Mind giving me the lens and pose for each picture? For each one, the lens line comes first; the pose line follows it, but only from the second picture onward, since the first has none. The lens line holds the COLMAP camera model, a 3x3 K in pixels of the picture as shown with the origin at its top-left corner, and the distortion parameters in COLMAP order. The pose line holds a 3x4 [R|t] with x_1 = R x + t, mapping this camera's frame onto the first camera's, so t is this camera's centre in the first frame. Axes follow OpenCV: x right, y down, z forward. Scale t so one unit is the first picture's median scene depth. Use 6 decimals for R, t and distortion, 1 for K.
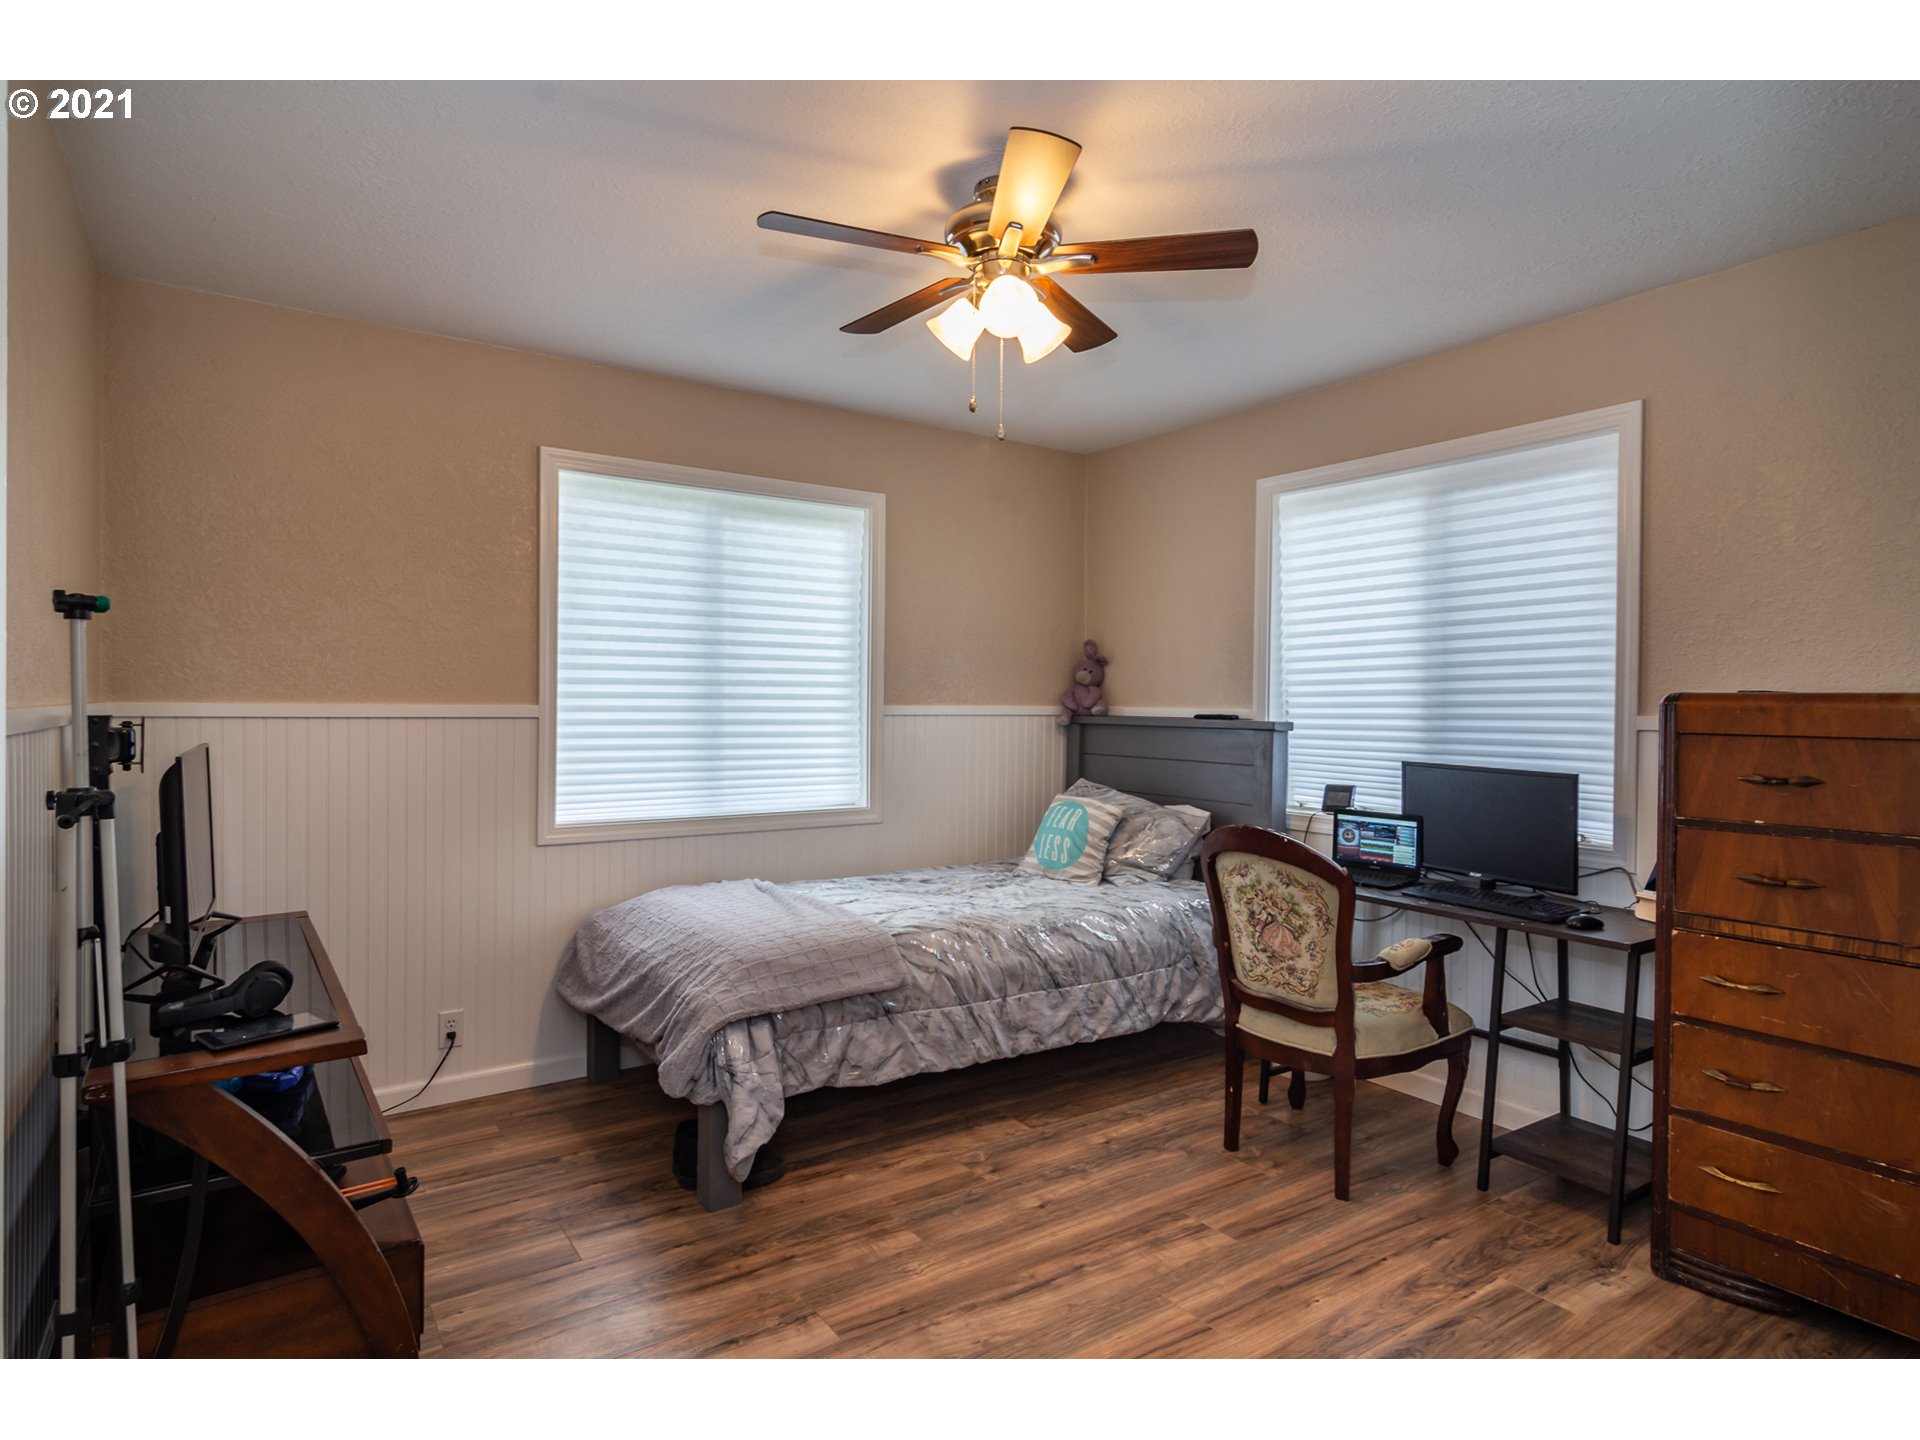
lens RADIAL K [[1038.0, 0, 953.5], [0, 1038.0, 725.0], [0, 0, 1]] dist [0.000853, 0.000692]
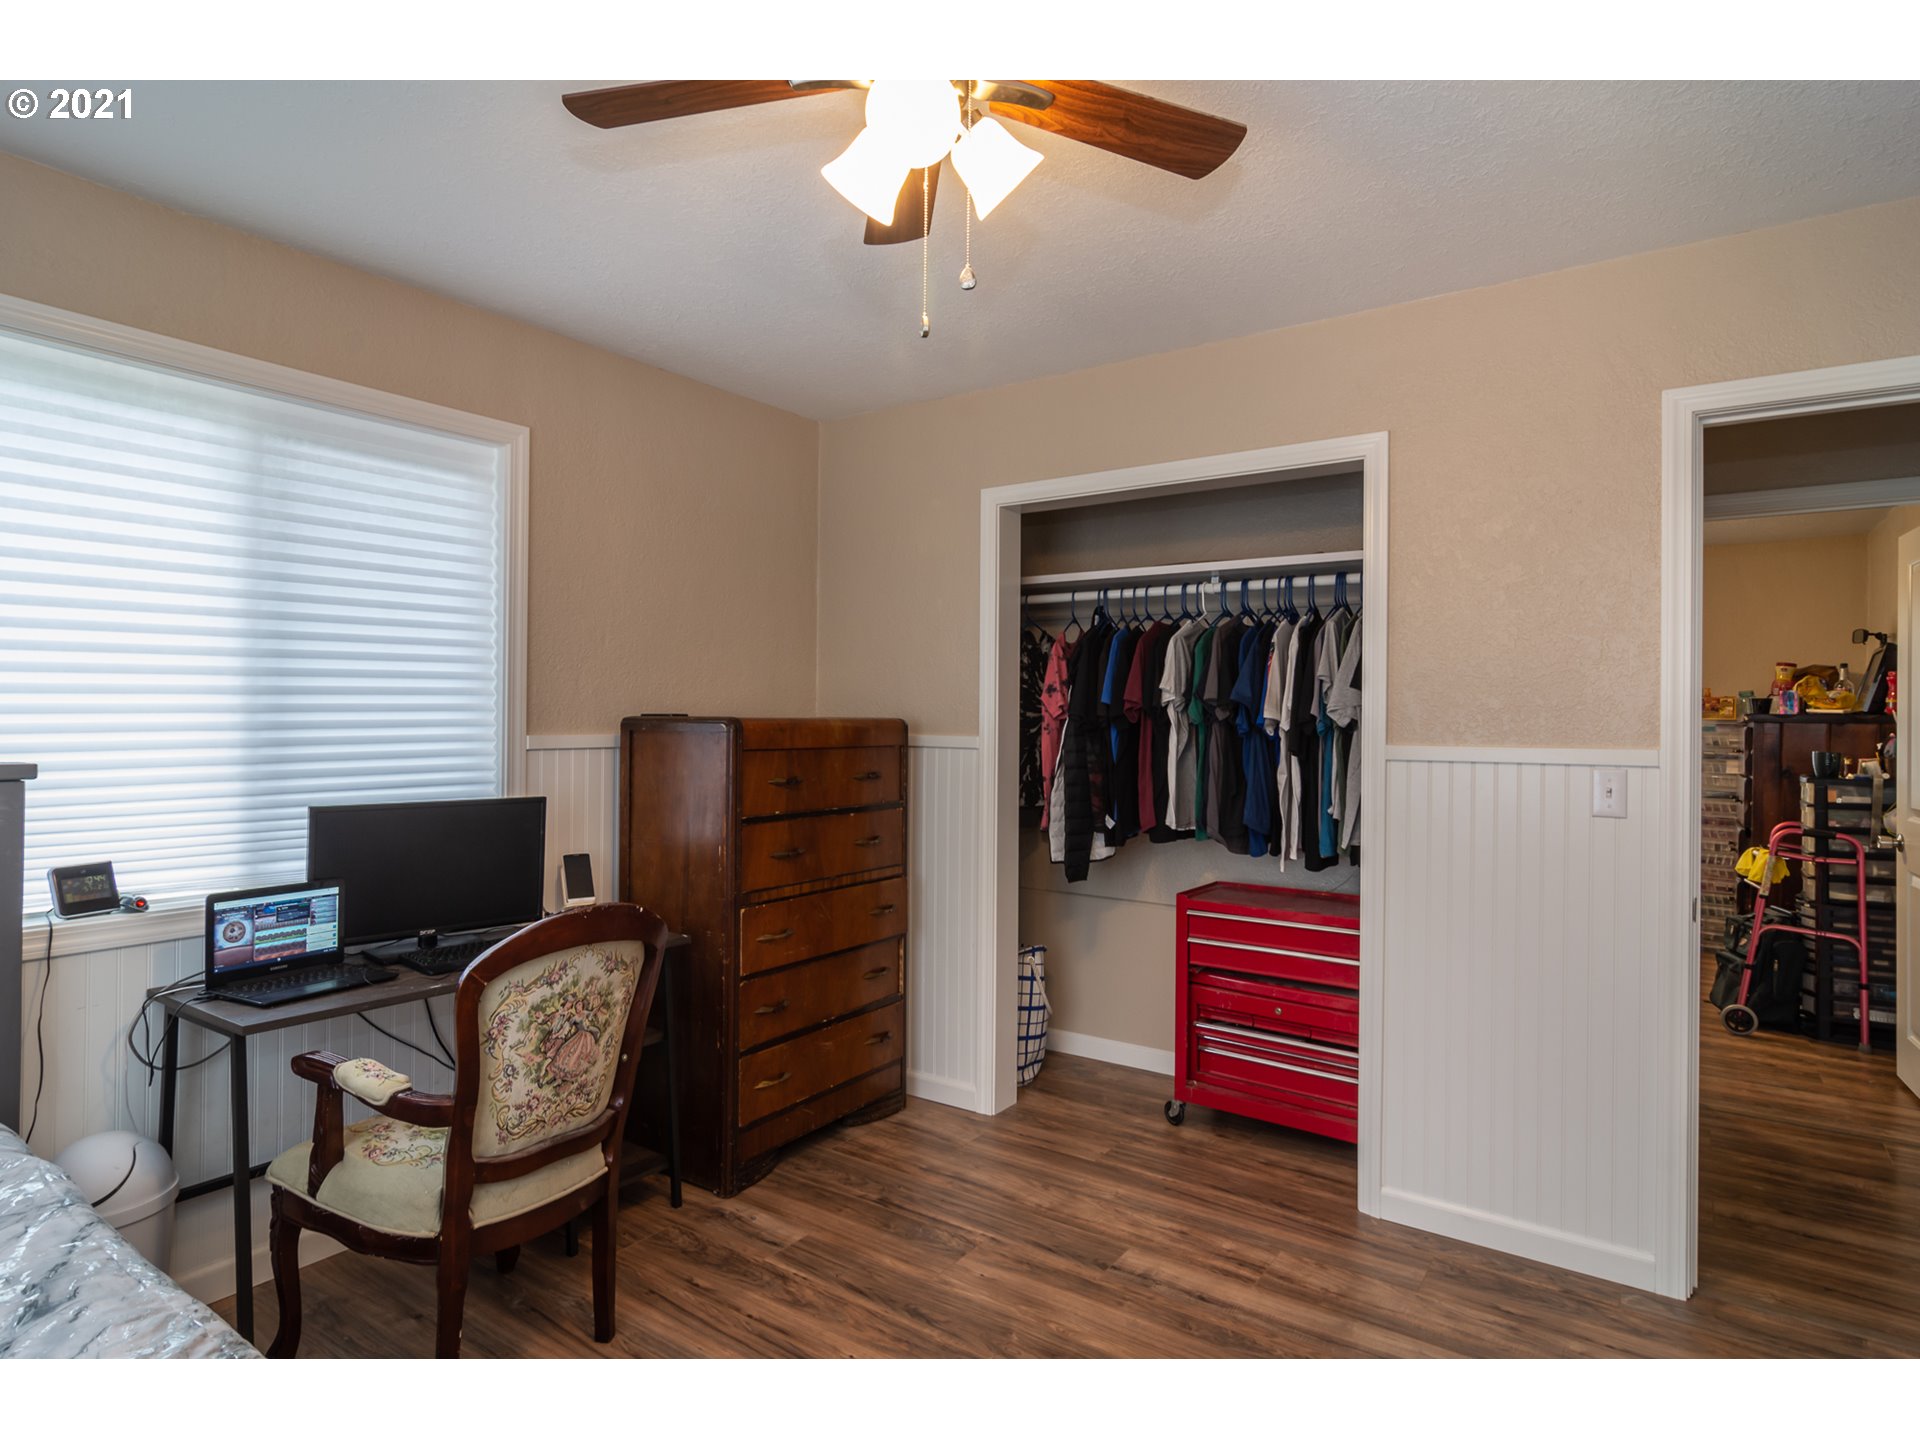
lens RADIAL K [[1038.0, 0, 948.6], [0, 1038.0, 714.1], [0, 0, 1]] dist [0.000853, 0.000692]
pose [[-0.339781, -0.010851, 0.940442, -0.394095], [0.007150, 0.999875, 0.014120, -0.036399], [-0.940477, 0.011521, -0.339661, 0.841473]]
